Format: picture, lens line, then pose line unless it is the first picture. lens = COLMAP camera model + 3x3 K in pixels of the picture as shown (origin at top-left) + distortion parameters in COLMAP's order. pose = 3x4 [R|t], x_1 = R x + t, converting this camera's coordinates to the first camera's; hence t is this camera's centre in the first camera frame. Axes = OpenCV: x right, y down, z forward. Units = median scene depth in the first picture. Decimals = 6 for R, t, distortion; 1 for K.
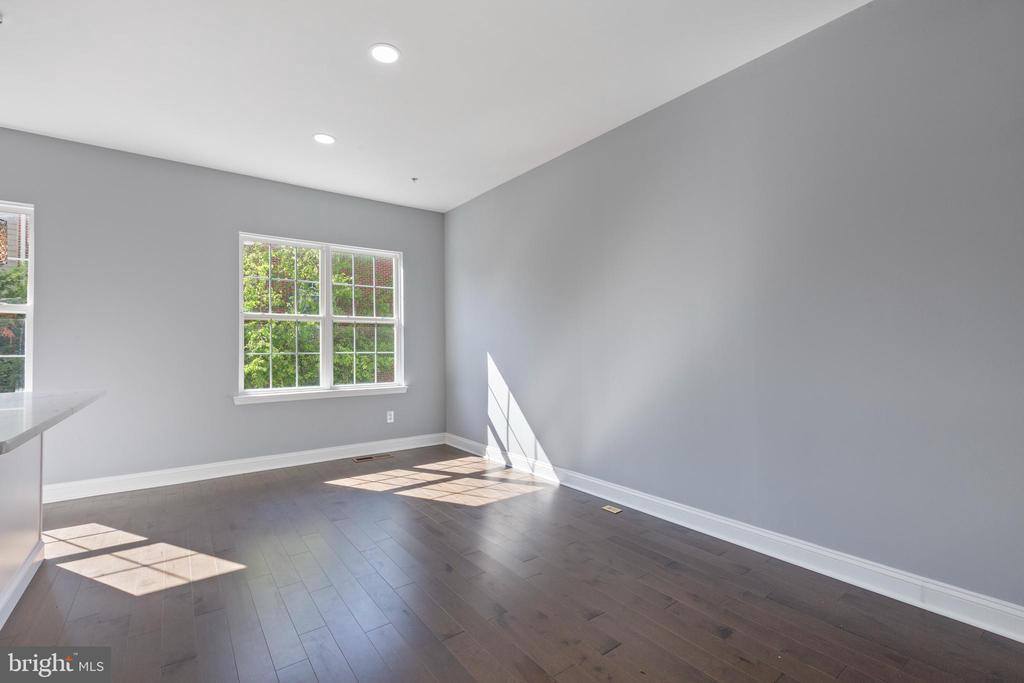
lens RADIAL K [[456.9, 0, 515.9], [0, 456.9, 338.5], [0, 0, 1]] dist [-0.000033, 0.000207]
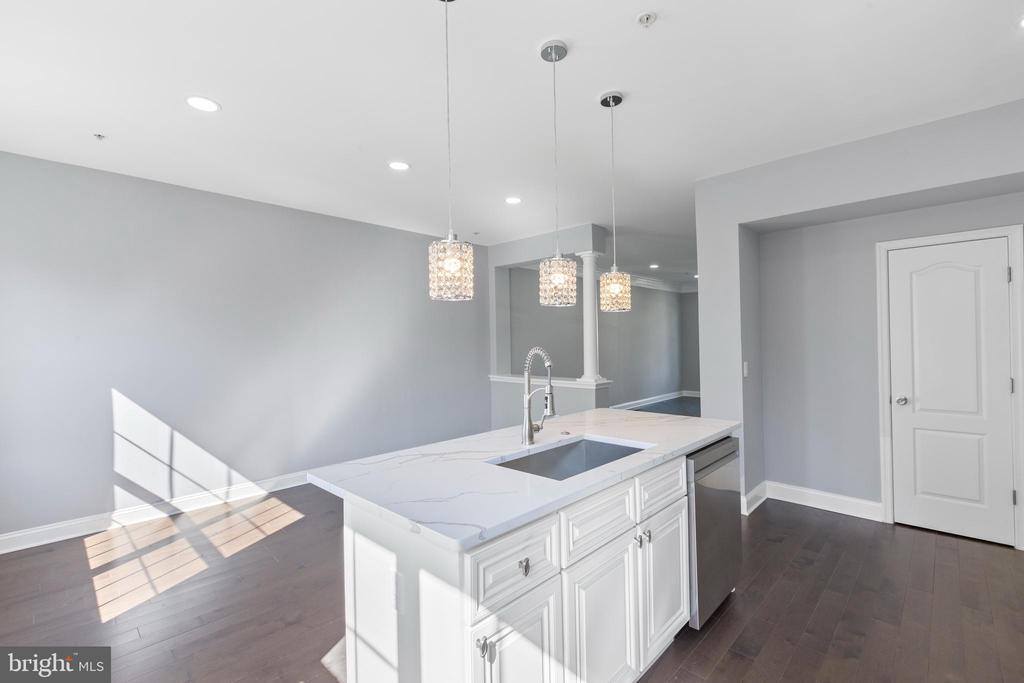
lens RADIAL K [[456.9, 0, 512.7], [0, 456.9, 342.7], [0, 0, 1]] dist [-0.000033, 0.000207]
pose [[-0.169138, 0.009241, 0.985549, -0.986673], [-0.011890, 0.999864, -0.011416, -0.047673], [-0.985521, -0.013649, -0.169005, 0.511241]]
